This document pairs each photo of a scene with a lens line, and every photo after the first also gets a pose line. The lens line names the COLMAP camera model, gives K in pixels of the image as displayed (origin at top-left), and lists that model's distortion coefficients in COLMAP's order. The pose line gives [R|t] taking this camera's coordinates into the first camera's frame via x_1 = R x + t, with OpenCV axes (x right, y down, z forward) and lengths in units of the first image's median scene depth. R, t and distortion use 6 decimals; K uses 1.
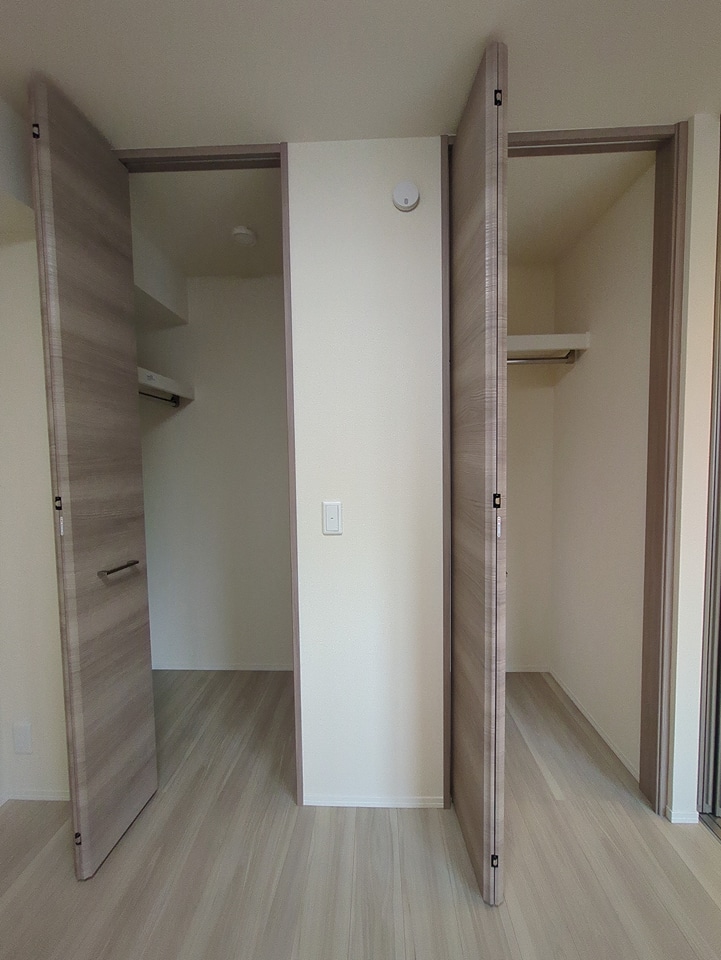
lens RADIAL K [[379.6, 0, 360.5], [0, 379.6, 477.7], [0, 0, 1]] dist [0.000570, 0.000504]
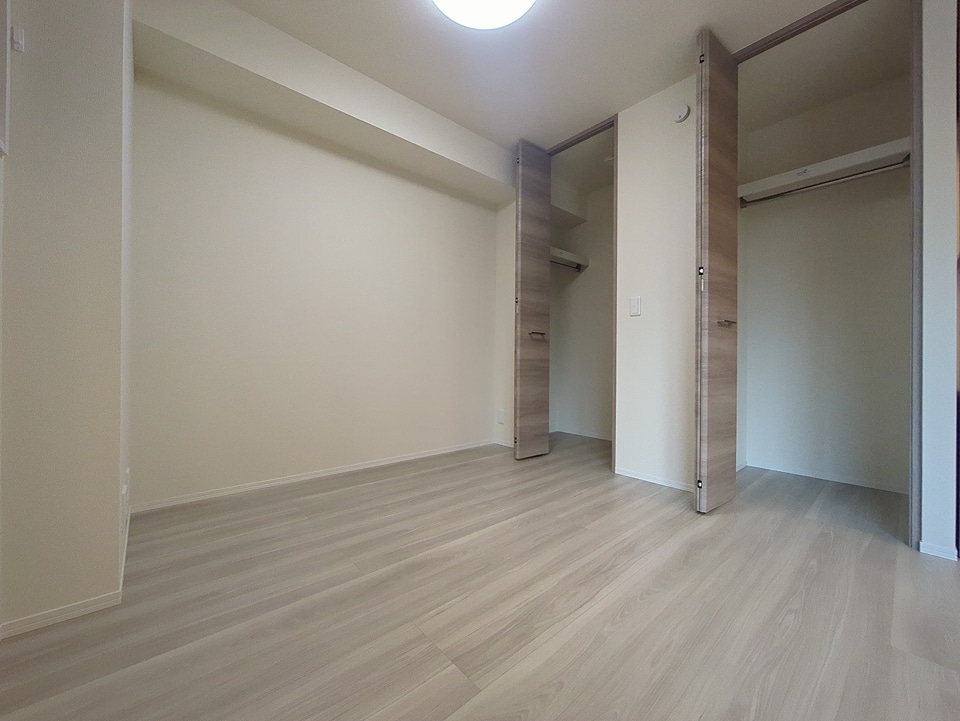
lens RADIAL K [[380.0, 0, 475.4], [0, 380.0, 364.3], [0, 0, 1]] dist [0.002806, -0.003503]
pose [[0.681115, 0.028416, -0.731625, 0.846456], [-0.058375, 0.998173, -0.015576, 0.523186], [0.729845, 0.053317, 0.681530, -0.869655]]
